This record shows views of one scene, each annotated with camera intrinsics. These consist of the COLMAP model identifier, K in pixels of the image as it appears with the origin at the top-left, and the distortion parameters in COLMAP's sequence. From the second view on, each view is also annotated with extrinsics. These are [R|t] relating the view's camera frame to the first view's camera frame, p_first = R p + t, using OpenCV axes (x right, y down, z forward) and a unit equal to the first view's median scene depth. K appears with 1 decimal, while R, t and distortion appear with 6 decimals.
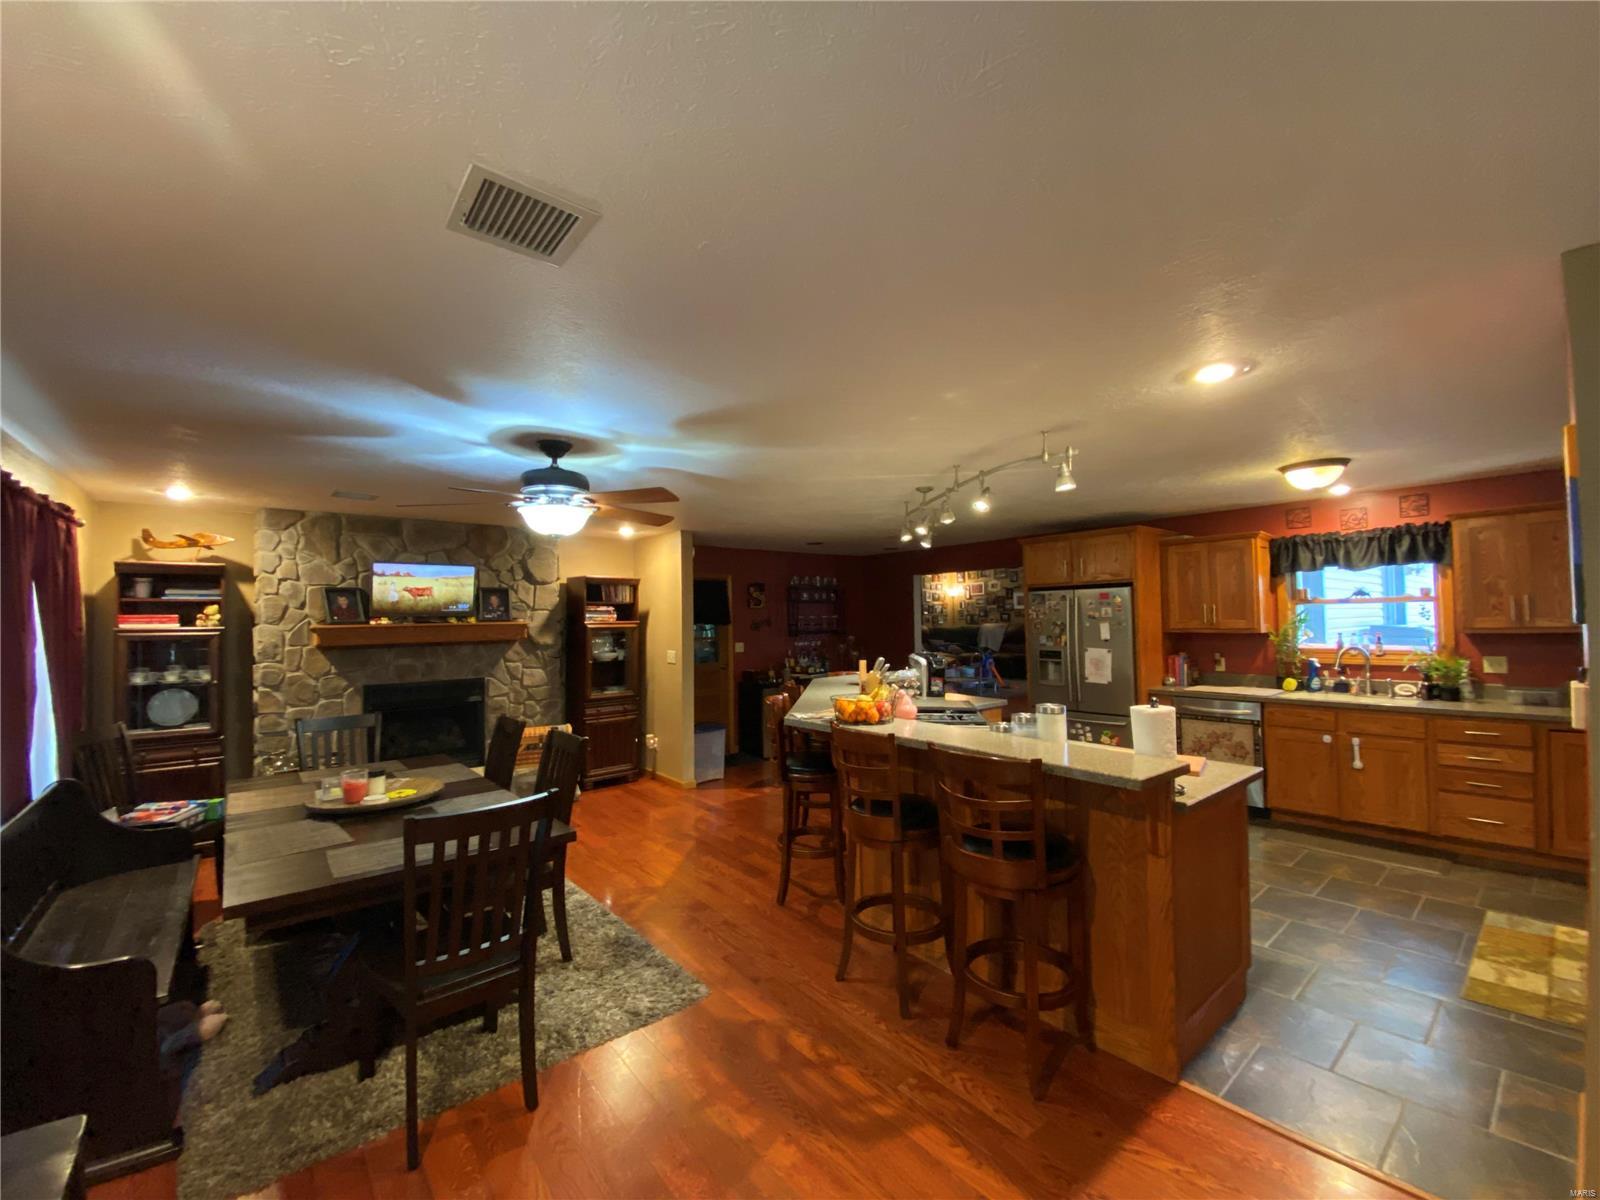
lens RADIAL K [[647.3, 0, 790.7], [0, 647.3, 601.1], [0, 0, 1]] dist [0.009072, -0.016600]
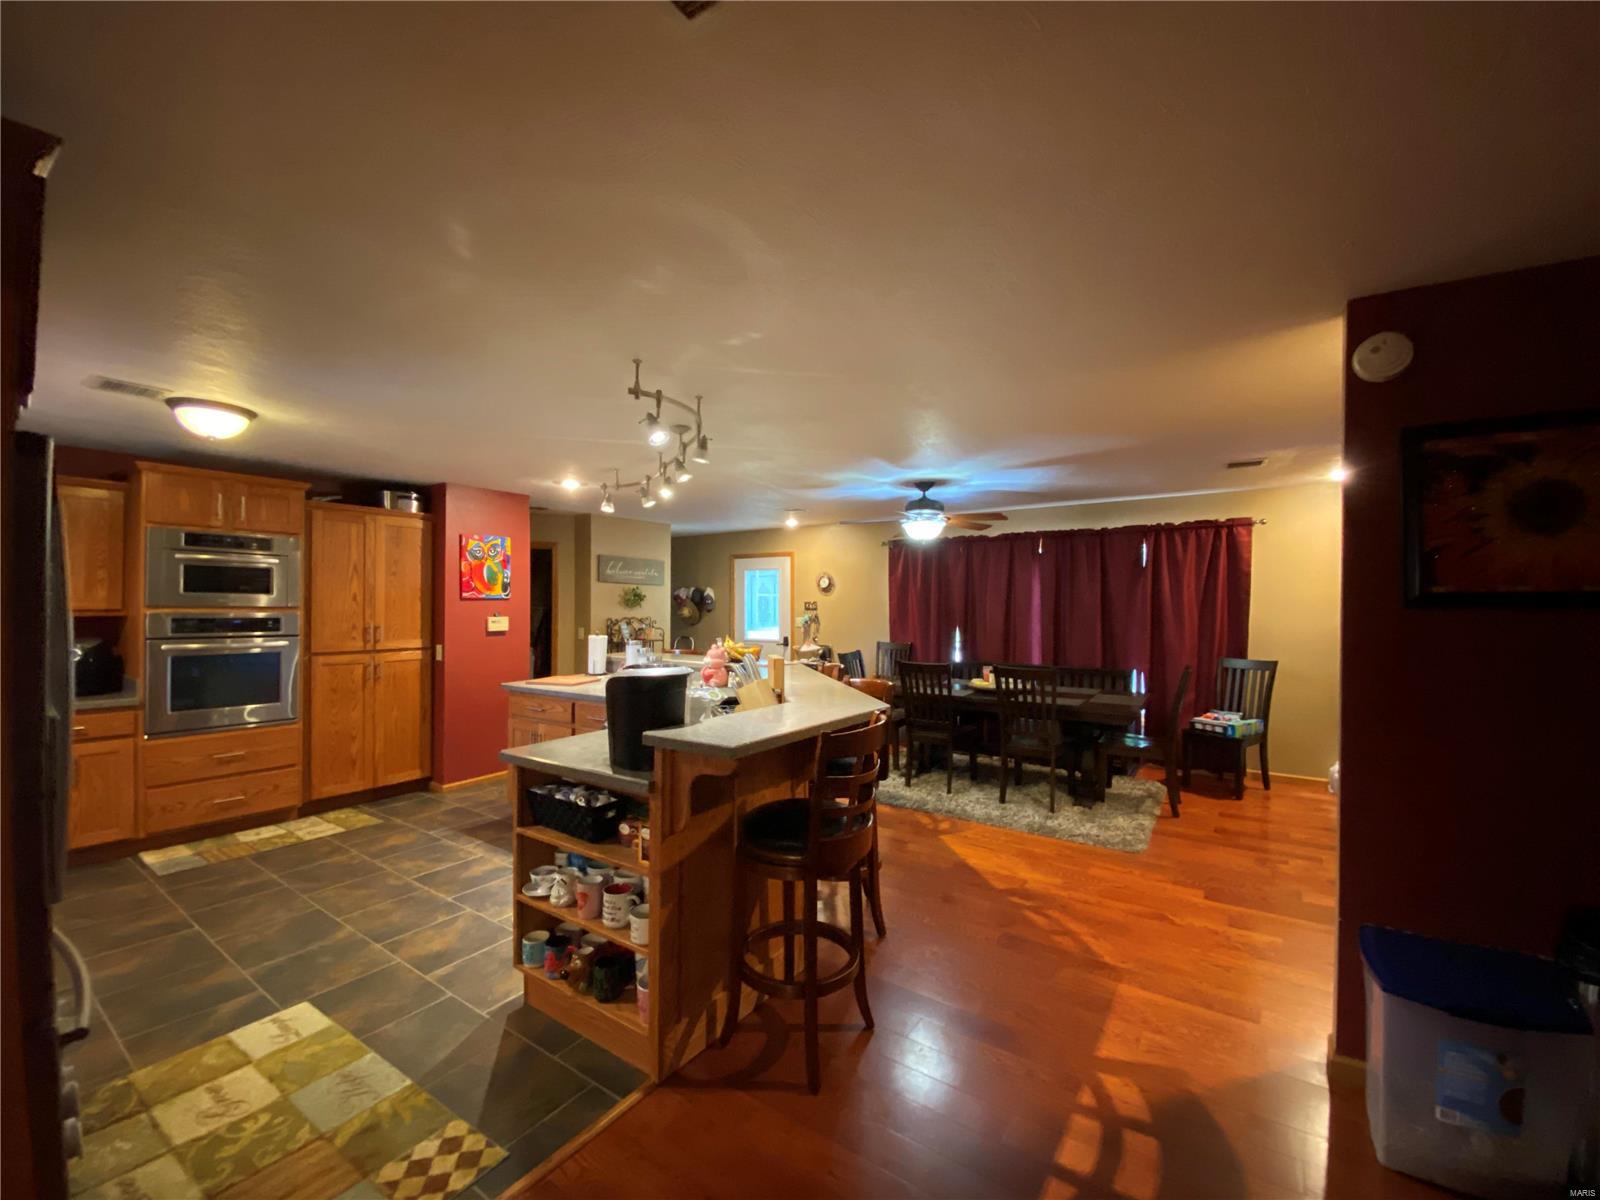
lens RADIAL K [[643.2, 0, 801.9], [0, 643.2, 603.0], [0, 0, 1]] dist [0.035417, -0.029601]
pose [[-0.953737, 0.010700, -0.300451, 0.274780], [0.018492, 0.999562, -0.023103, 0.057231], [0.300072, -0.027590, -0.953517, 1.615879]]
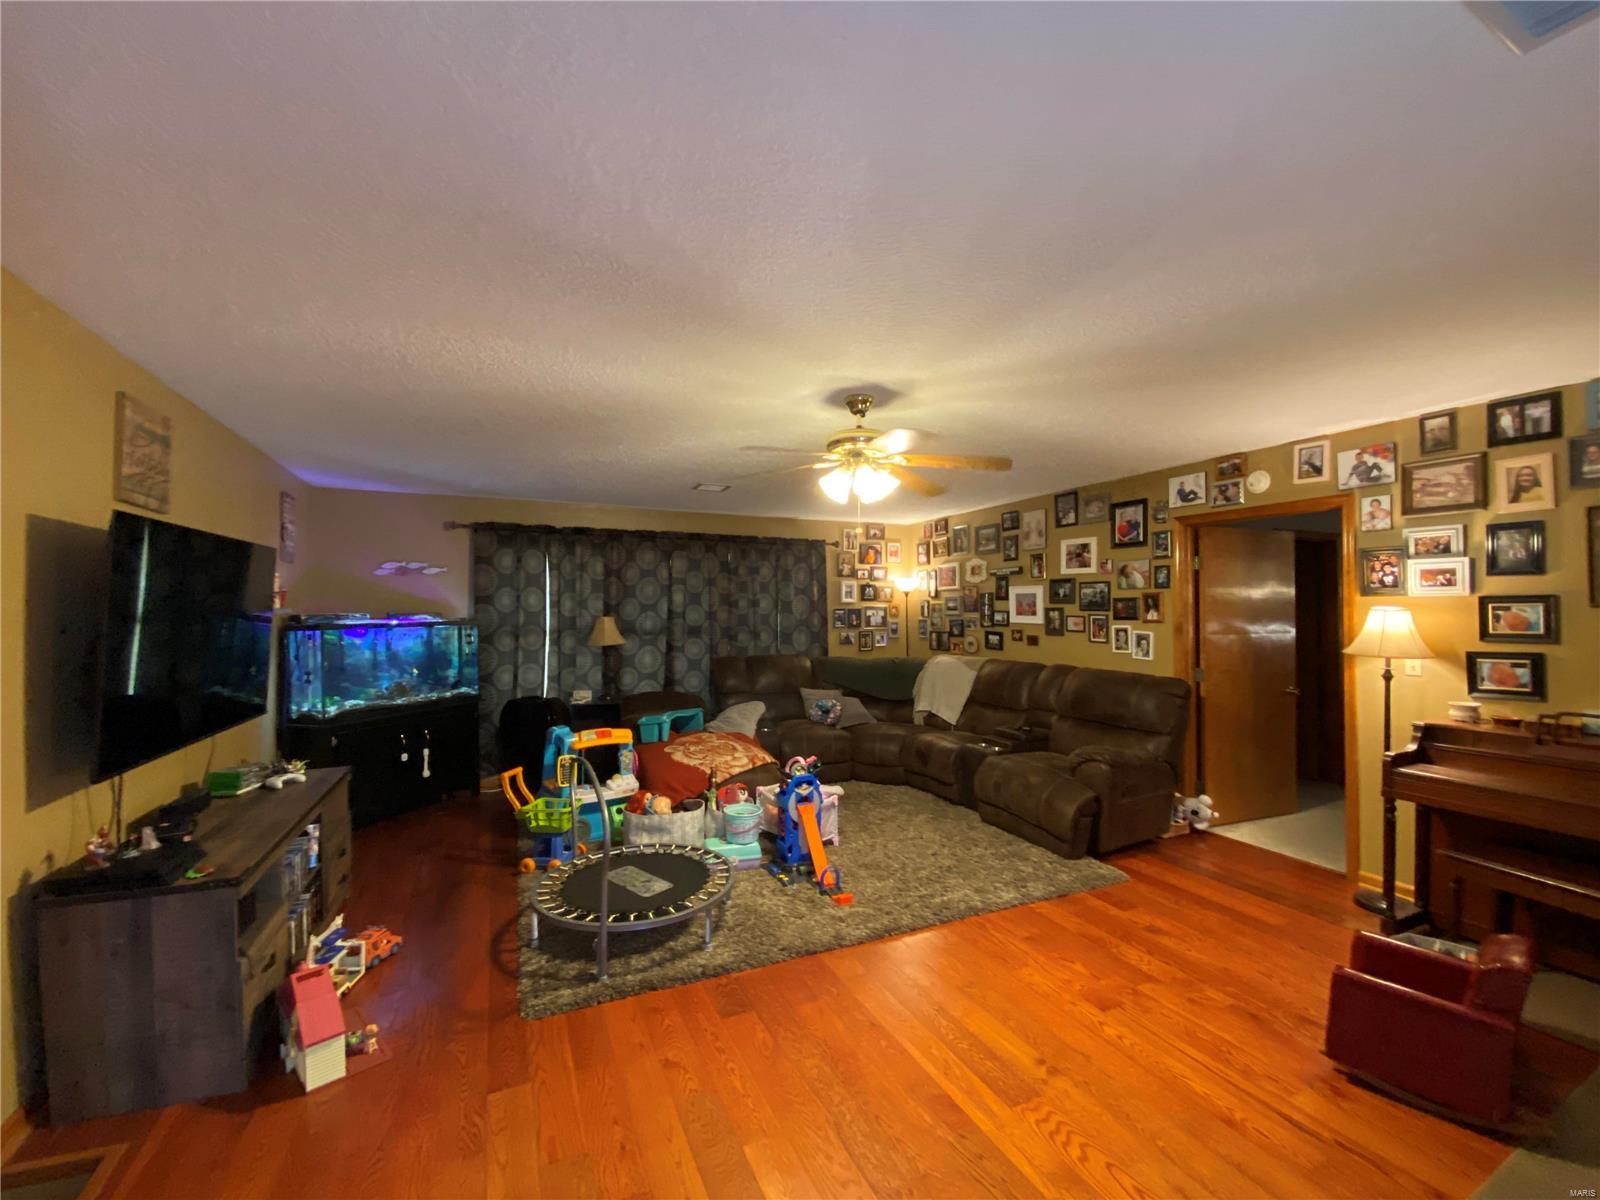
lens RADIAL K [[647.3, 0, 790.7], [0, 647.3, 601.1], [0, 0, 1]] dist [0.009072, -0.016600]
pose [[0.970050, 0.006155, -0.242829, 0.876601], [-0.001762, 0.999831, 0.018305, -0.029349], [0.242900, -0.017329, 0.969896, 1.545799]]
